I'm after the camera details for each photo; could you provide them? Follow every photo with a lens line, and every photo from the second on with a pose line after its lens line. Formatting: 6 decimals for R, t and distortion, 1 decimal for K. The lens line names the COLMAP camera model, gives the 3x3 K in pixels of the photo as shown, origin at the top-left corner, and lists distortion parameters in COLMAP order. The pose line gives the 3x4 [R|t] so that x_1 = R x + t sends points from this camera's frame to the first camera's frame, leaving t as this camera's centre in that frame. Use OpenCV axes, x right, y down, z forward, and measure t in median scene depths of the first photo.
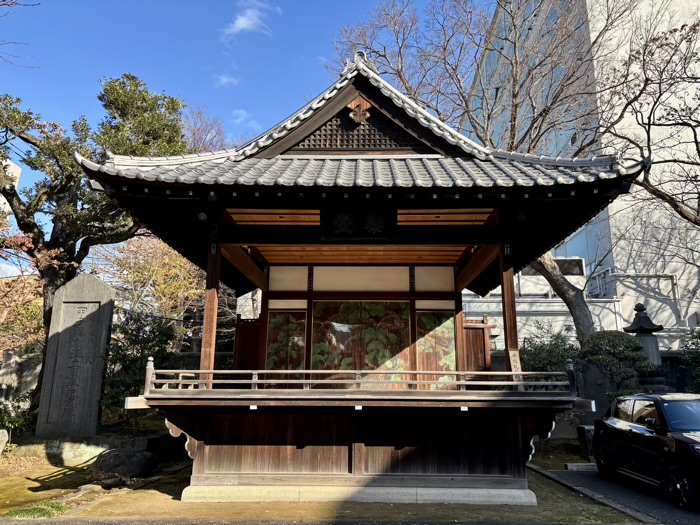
lens RADIAL K [[522.5, 0, 355.2], [0, 522.5, 259.6], [0, 0, 1]] dist [0.053320, -0.006885]
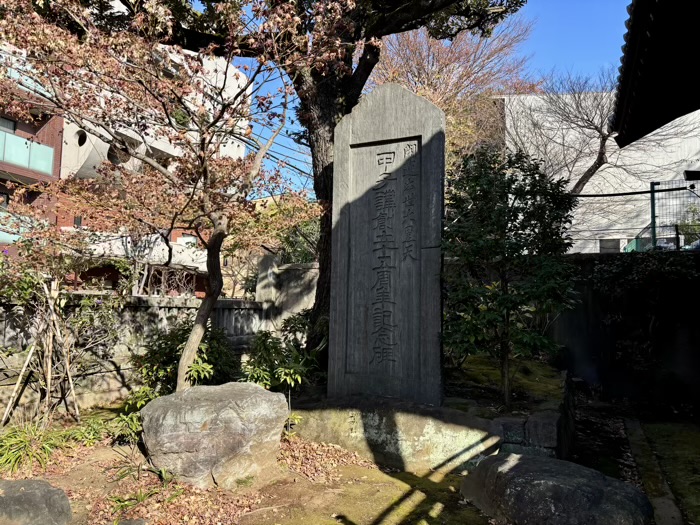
lens RADIAL K [[522.5, 0, 355.2], [0, 522.5, 259.6], [0, 0, 1]] dist [0.053320, -0.006885]
pose [[0.931003, -0.025190, -0.364141, -0.367078], [0.067394, 0.992327, 0.103661, 0.138671], [0.358735, -0.121050, 0.925557, 0.522168]]
